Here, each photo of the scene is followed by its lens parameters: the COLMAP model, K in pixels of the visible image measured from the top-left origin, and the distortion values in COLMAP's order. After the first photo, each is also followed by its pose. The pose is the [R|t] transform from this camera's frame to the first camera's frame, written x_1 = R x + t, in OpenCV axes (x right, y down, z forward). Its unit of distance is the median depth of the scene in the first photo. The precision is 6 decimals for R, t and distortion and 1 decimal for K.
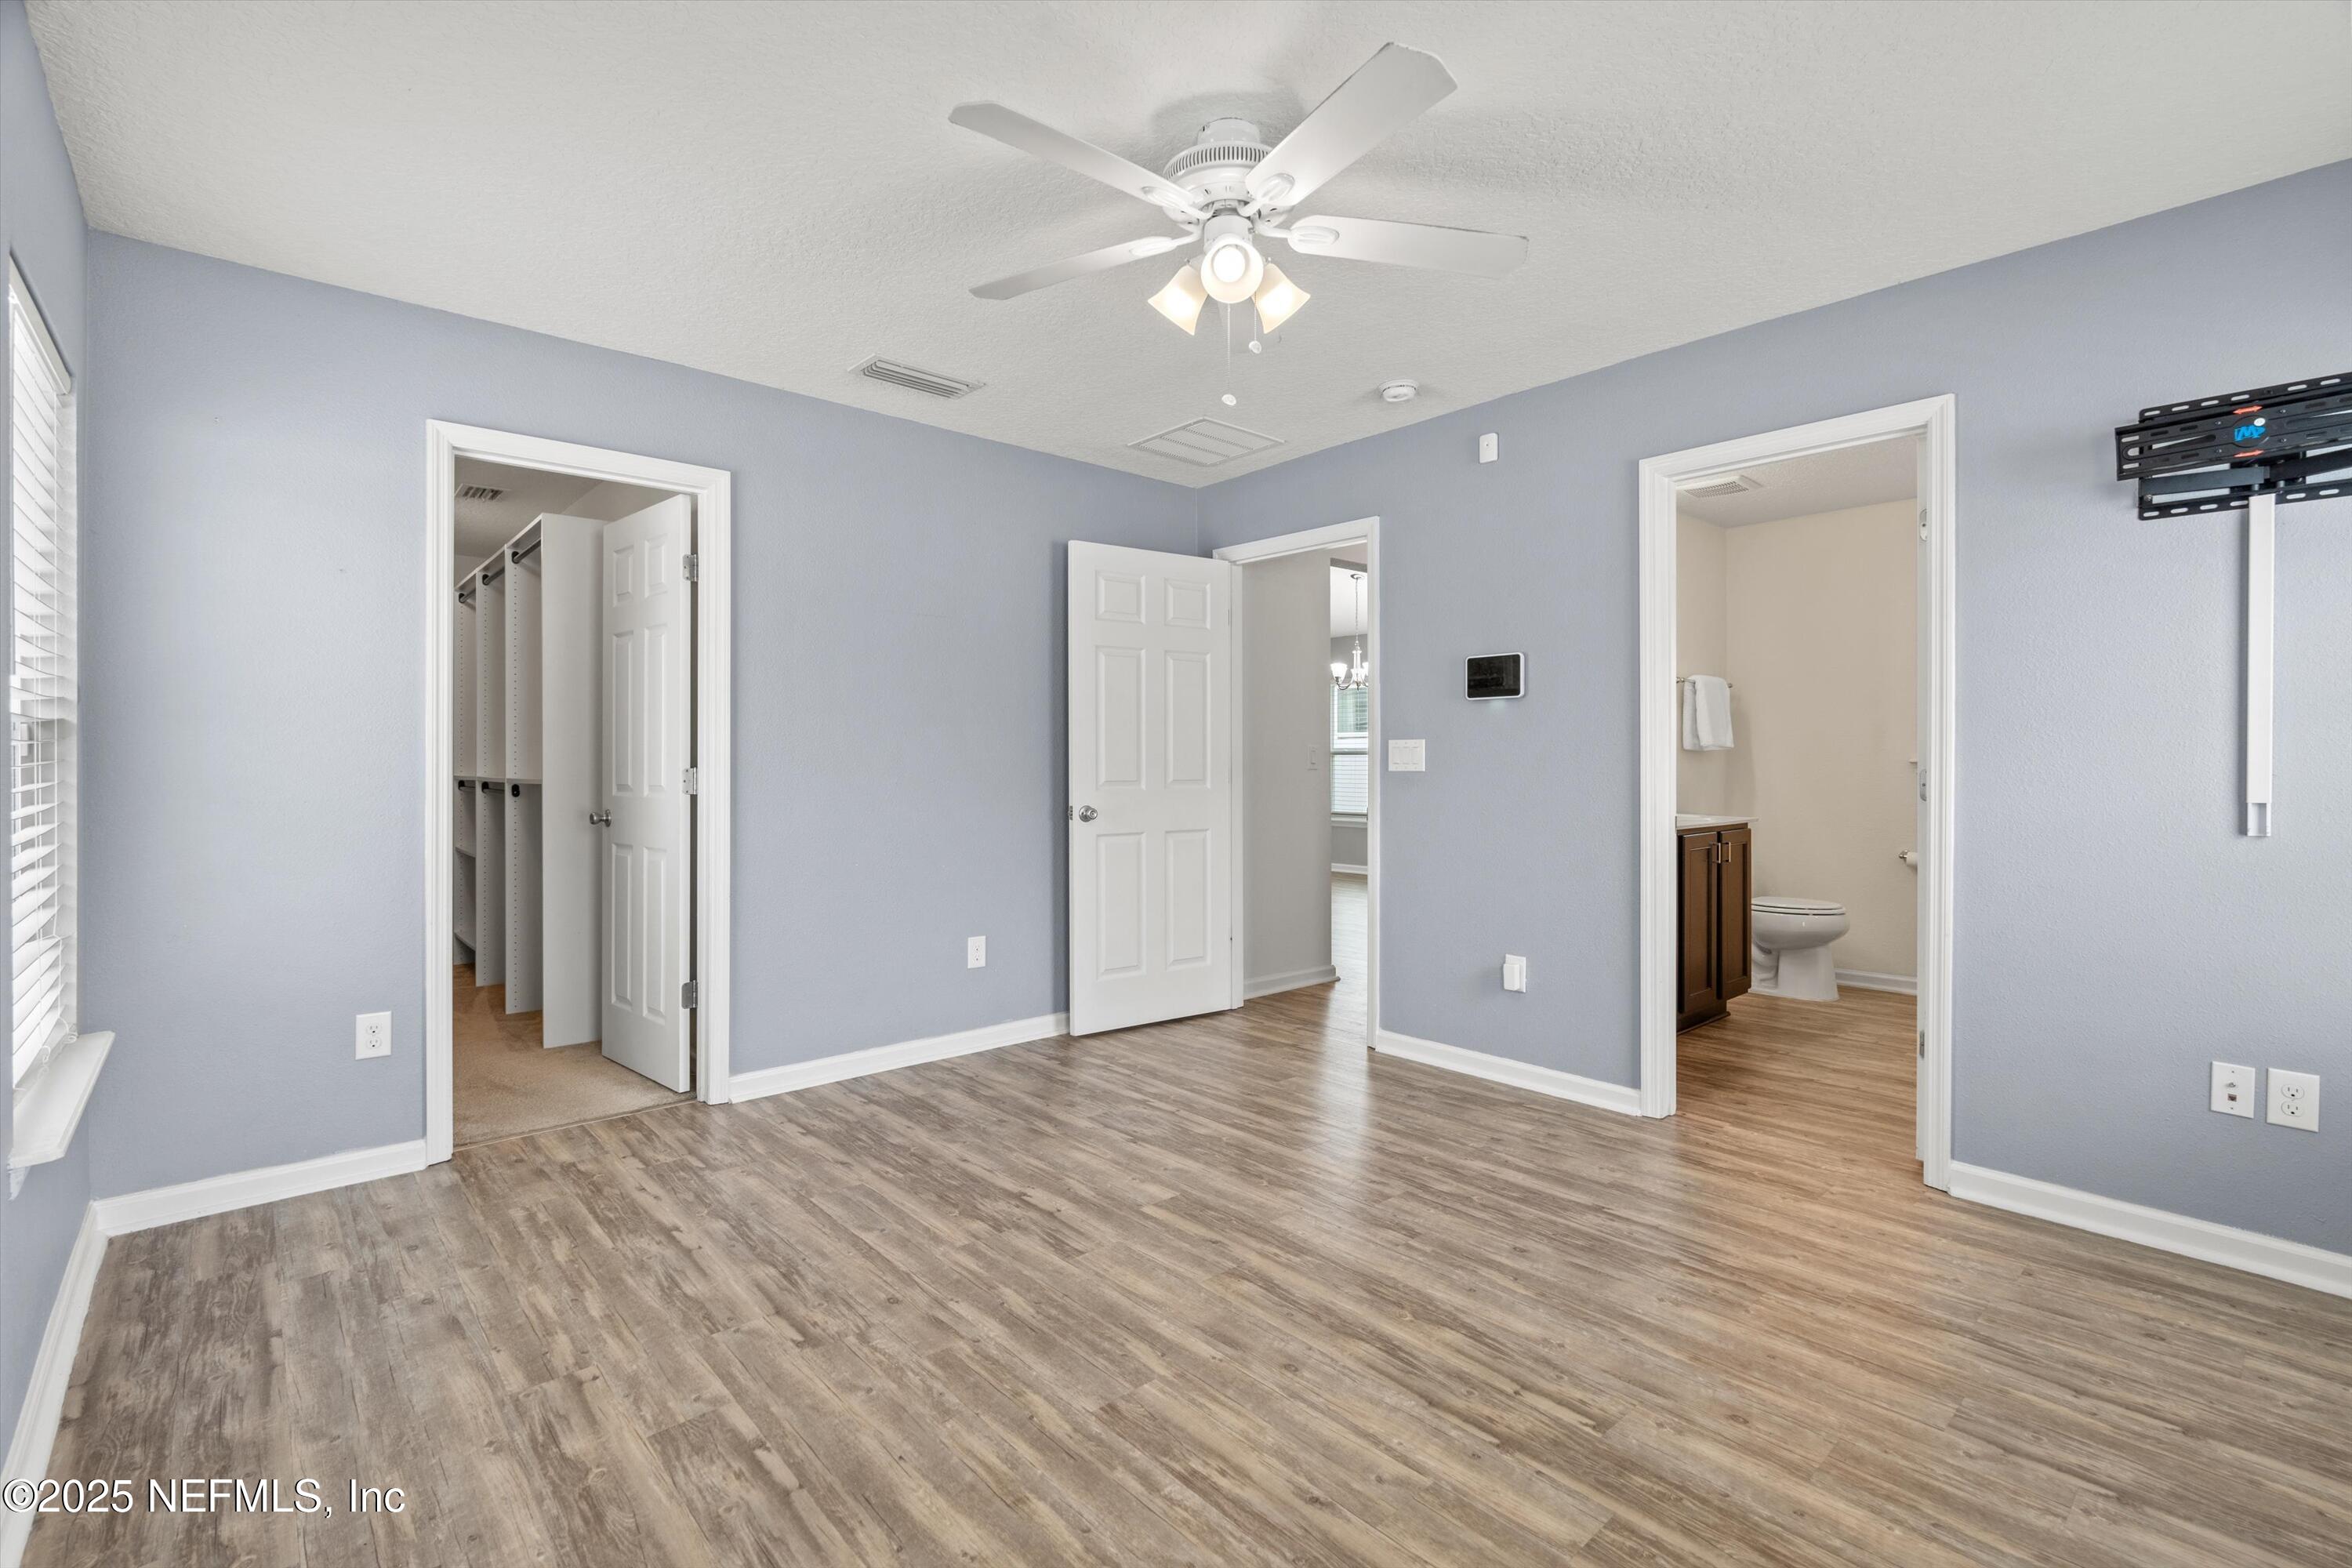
lens RADIAL K [[1064.8, 0, 1174.5], [0, 1064.8, 781.6], [0, 0, 1]] dist [-0.007256, 0.001270]
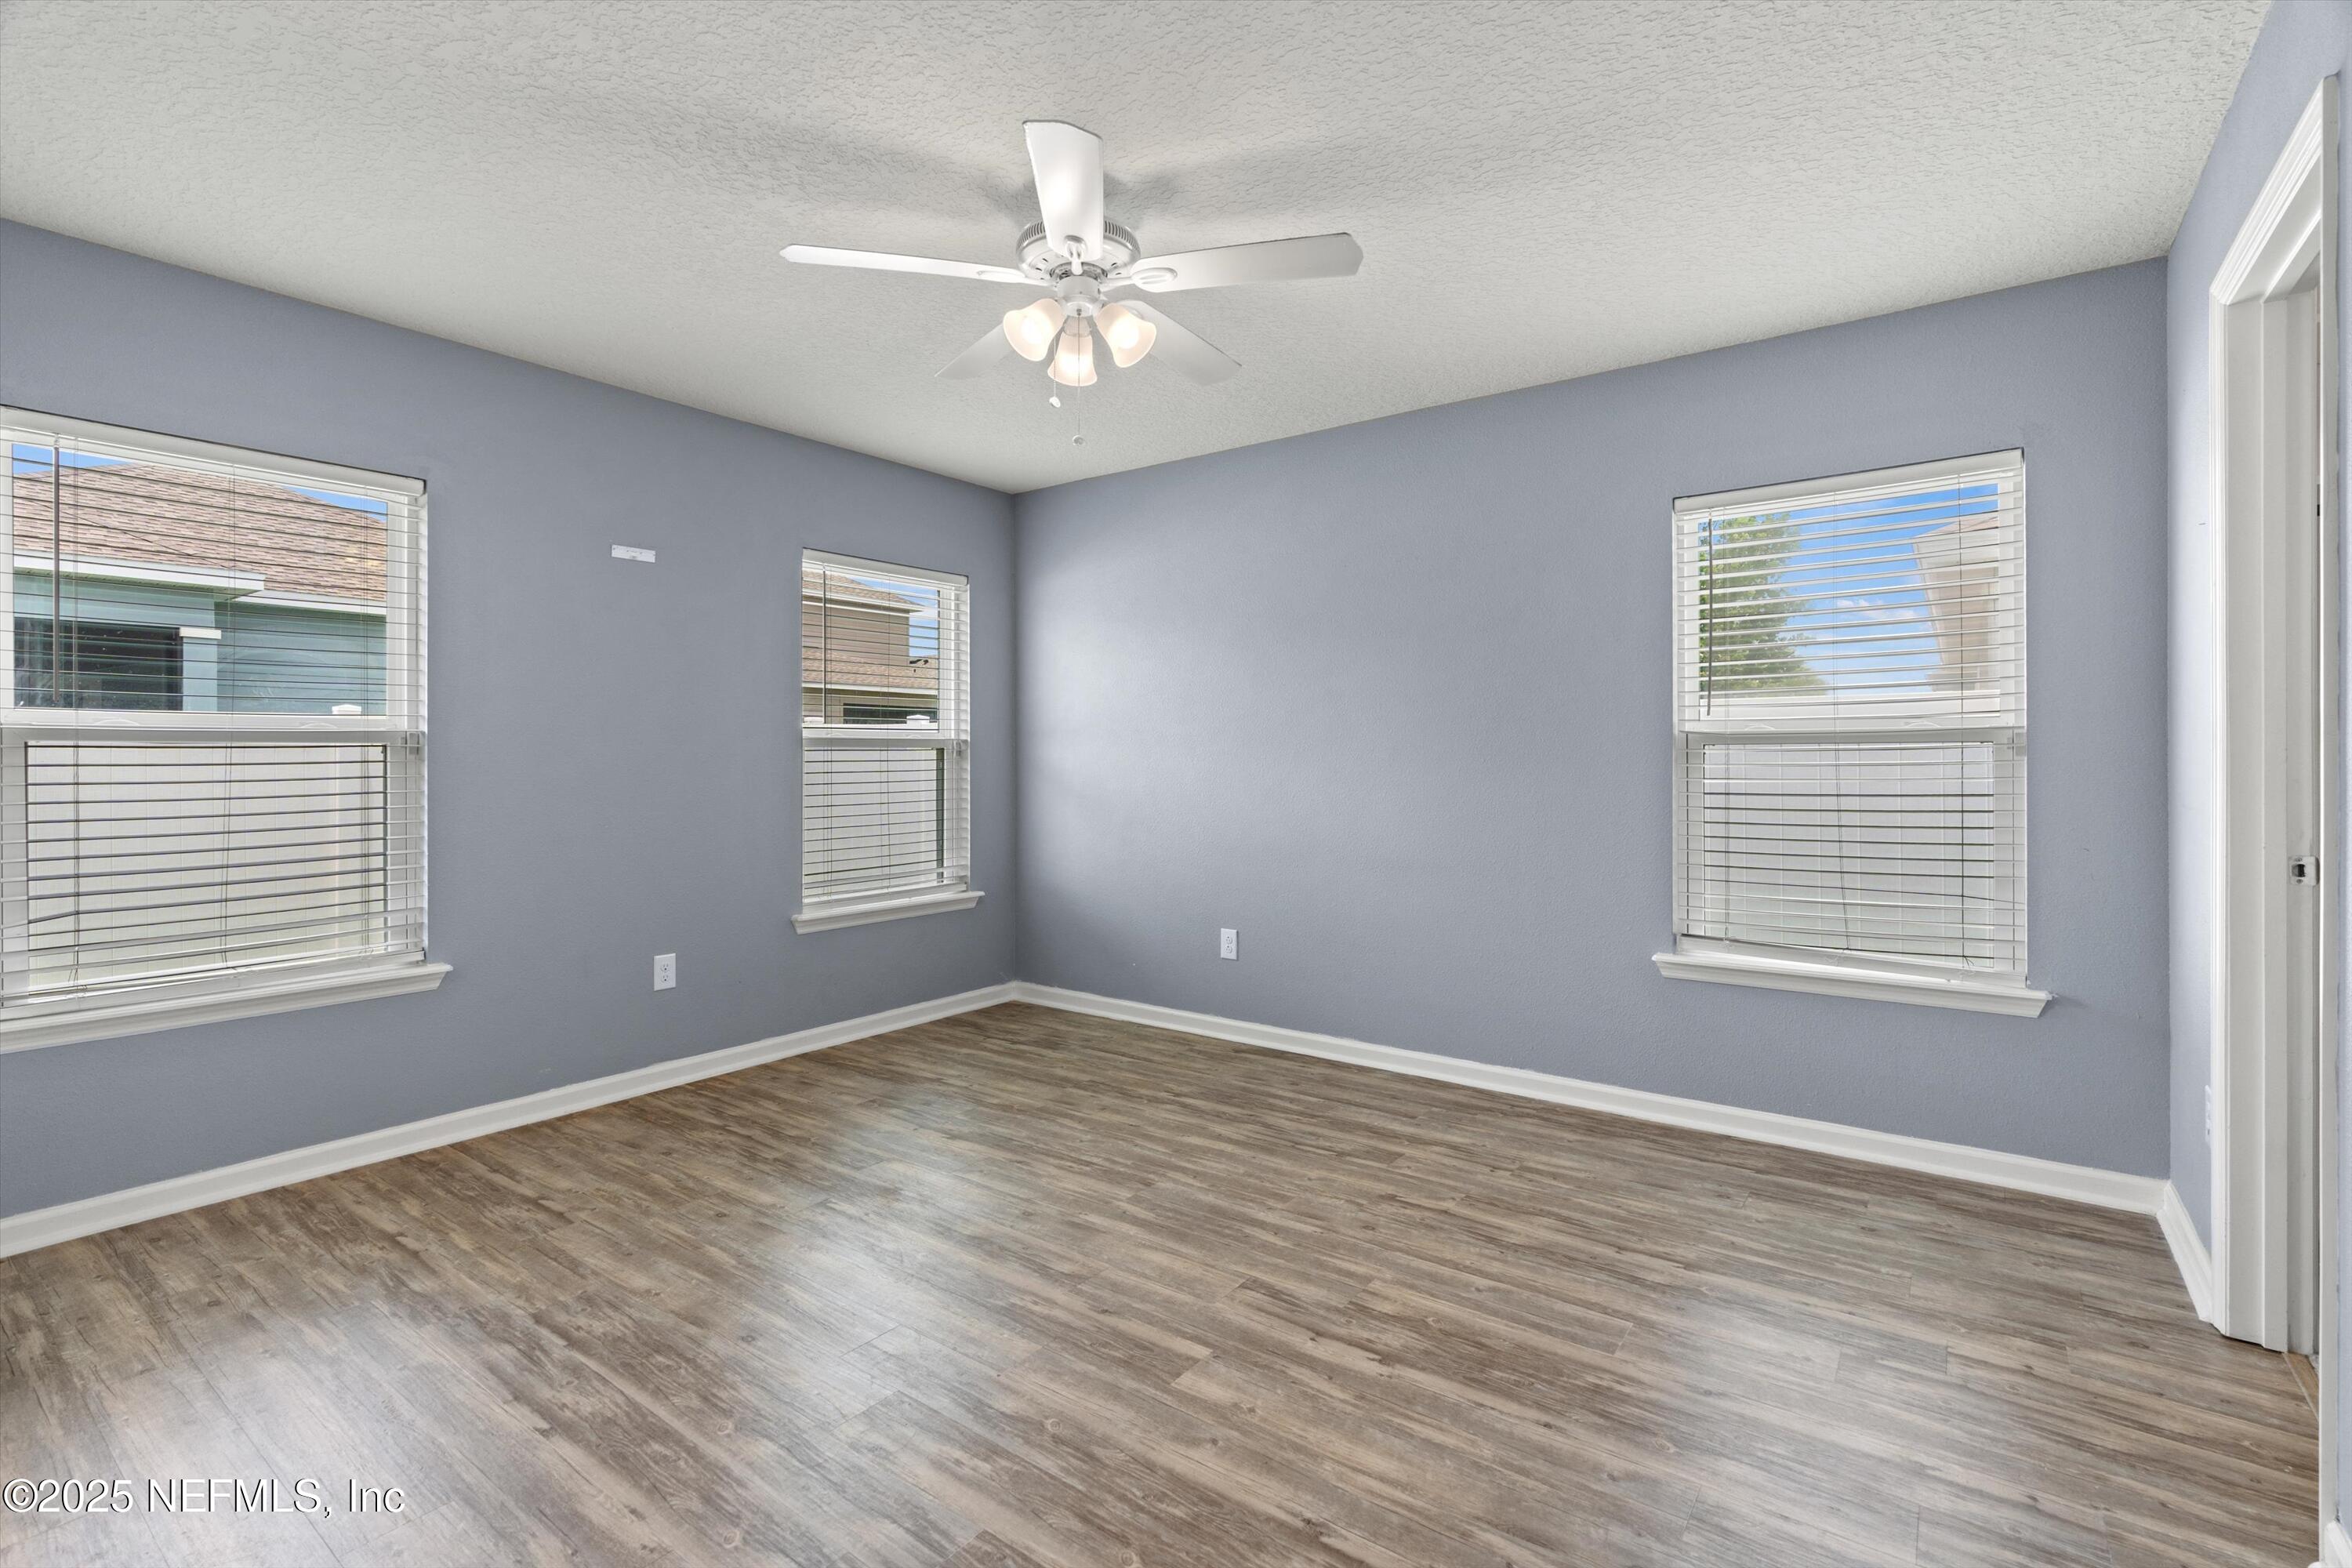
lens RADIAL K [[1064.8, 0, 1172.9], [0, 1064.8, 765.9], [0, 0, 1]] dist [-0.007256, 0.001270]
pose [[-0.978869, 0.003735, -0.204457, 0.176652], [-0.001937, 0.999619, 0.027530, -0.046296], [0.204482, 0.027344, -0.978488, 2.038067]]
